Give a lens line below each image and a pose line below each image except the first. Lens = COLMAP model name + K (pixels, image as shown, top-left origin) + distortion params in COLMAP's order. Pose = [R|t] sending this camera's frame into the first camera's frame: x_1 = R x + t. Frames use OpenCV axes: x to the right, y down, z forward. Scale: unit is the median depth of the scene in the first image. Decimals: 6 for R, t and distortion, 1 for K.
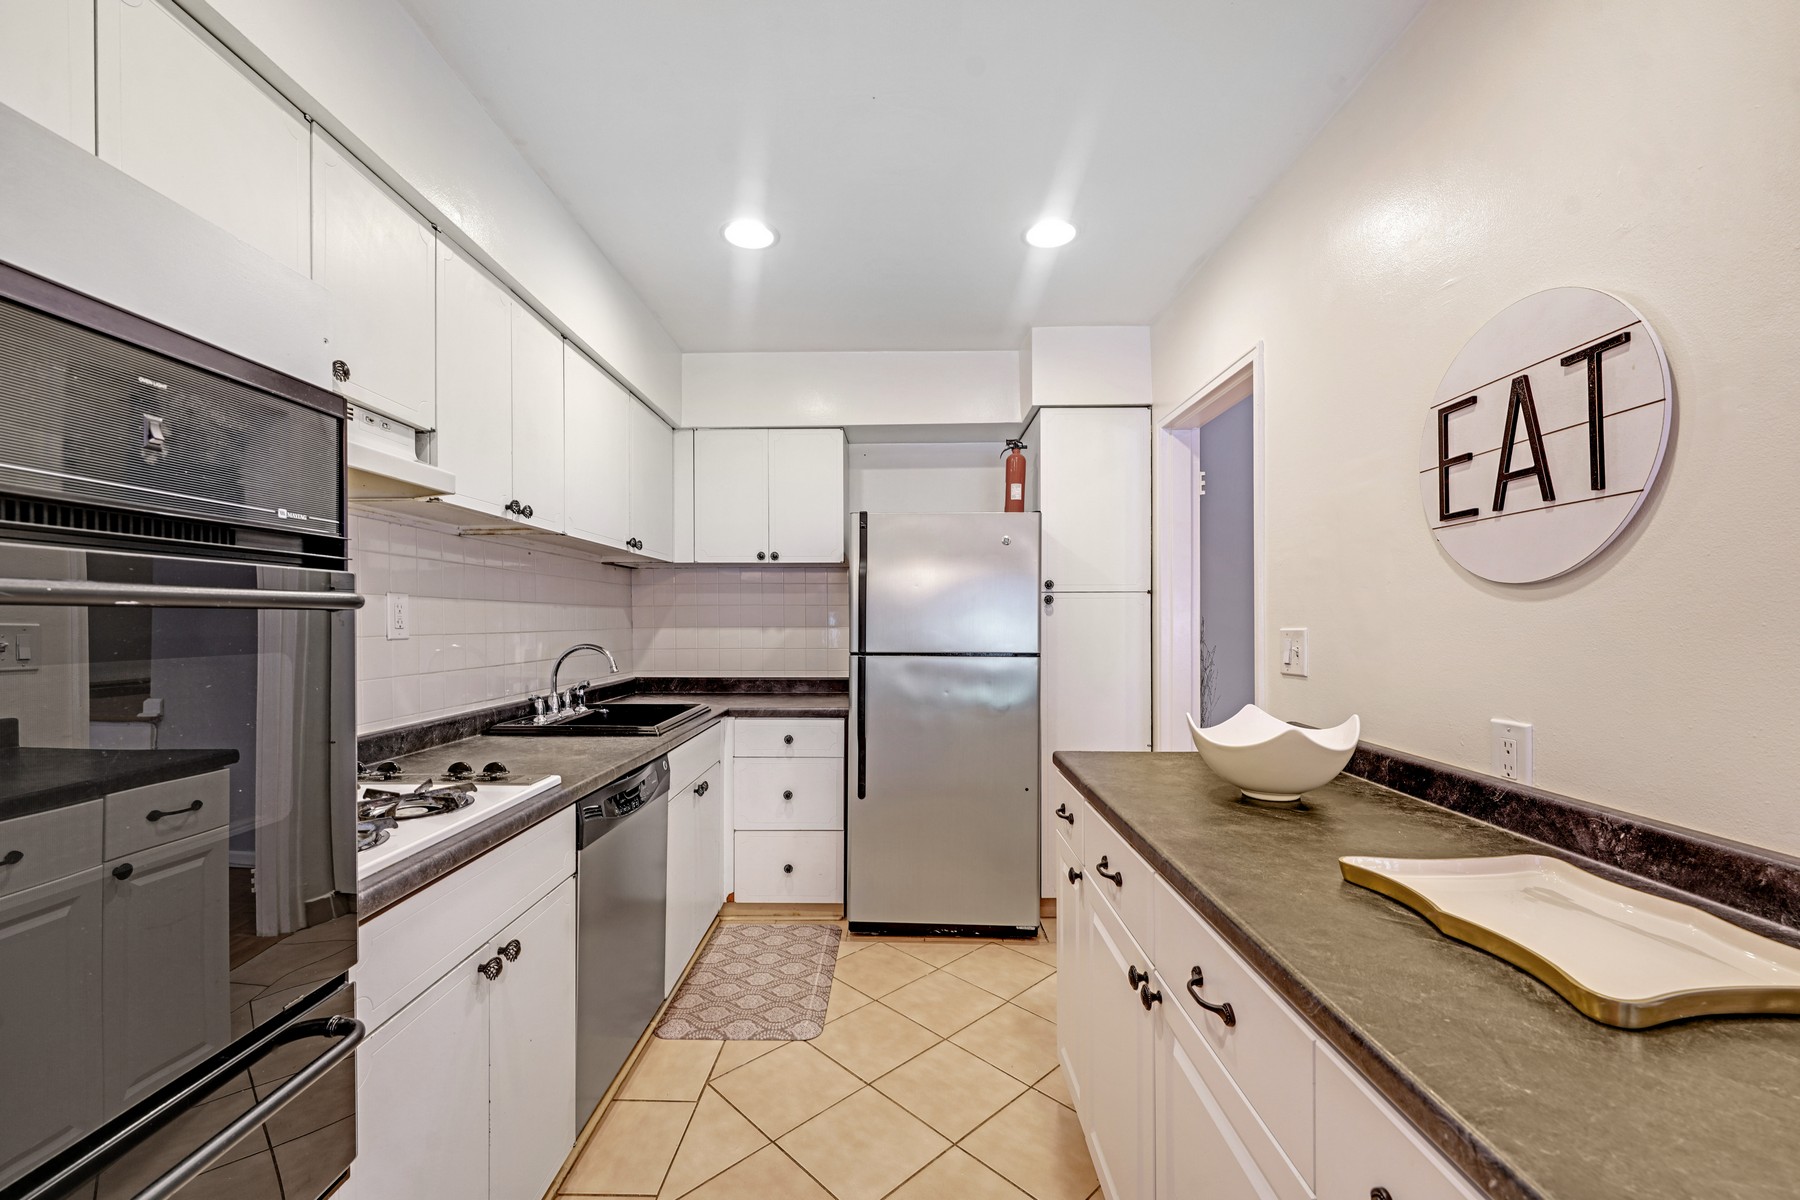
lens RADIAL K [[725.0, 0, 893.3], [0, 725.0, 626.4], [0, 0, 1]] dist [0.000087, 0.000029]
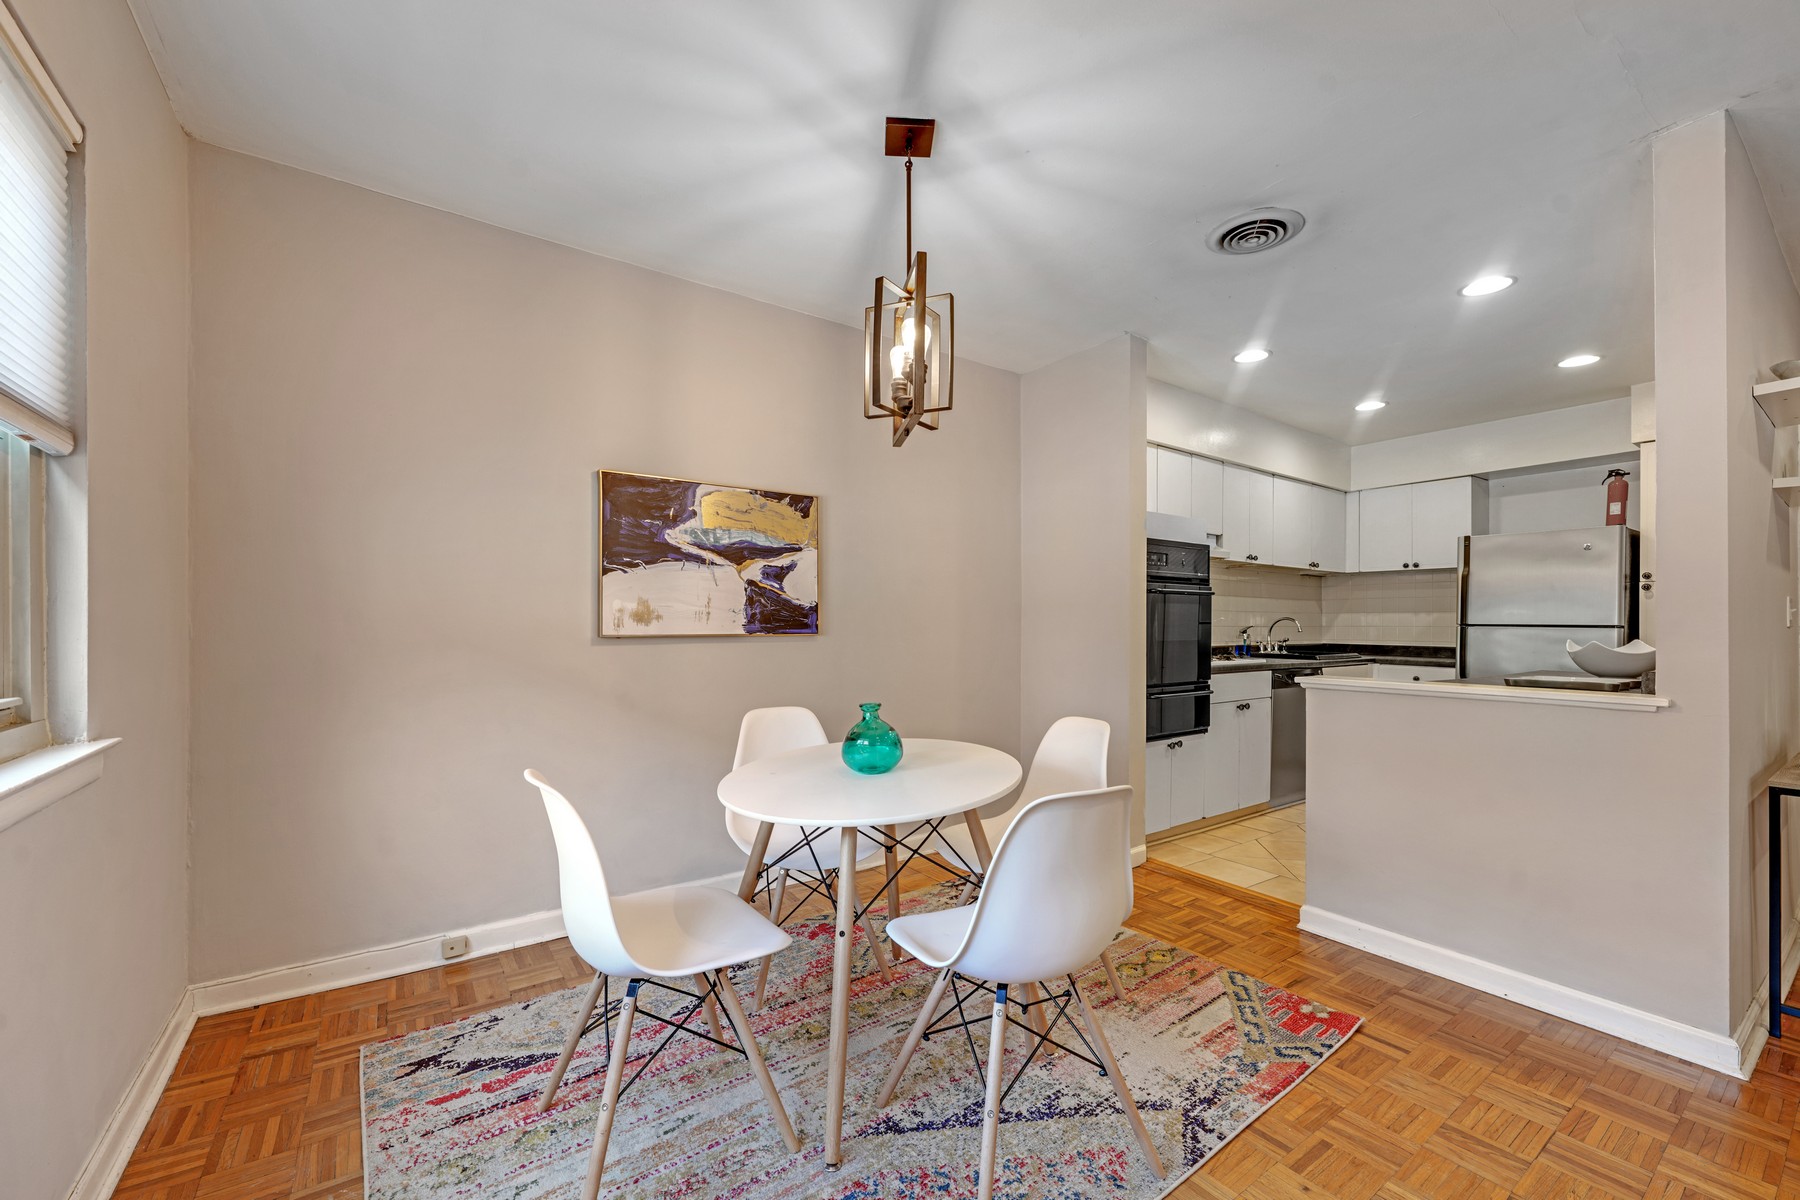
lens RADIAL K [[719.3, 0, 892.5], [0, 719.3, 621.0], [0, 0, 1]] dist [-0.000235, -0.000041]
pose [[0.586036, 0.002683, -0.810281, 0.555447], [-0.014496, 0.999869, -0.007173, 0.064715], [0.810155, 0.015949, 0.585998, -1.051717]]
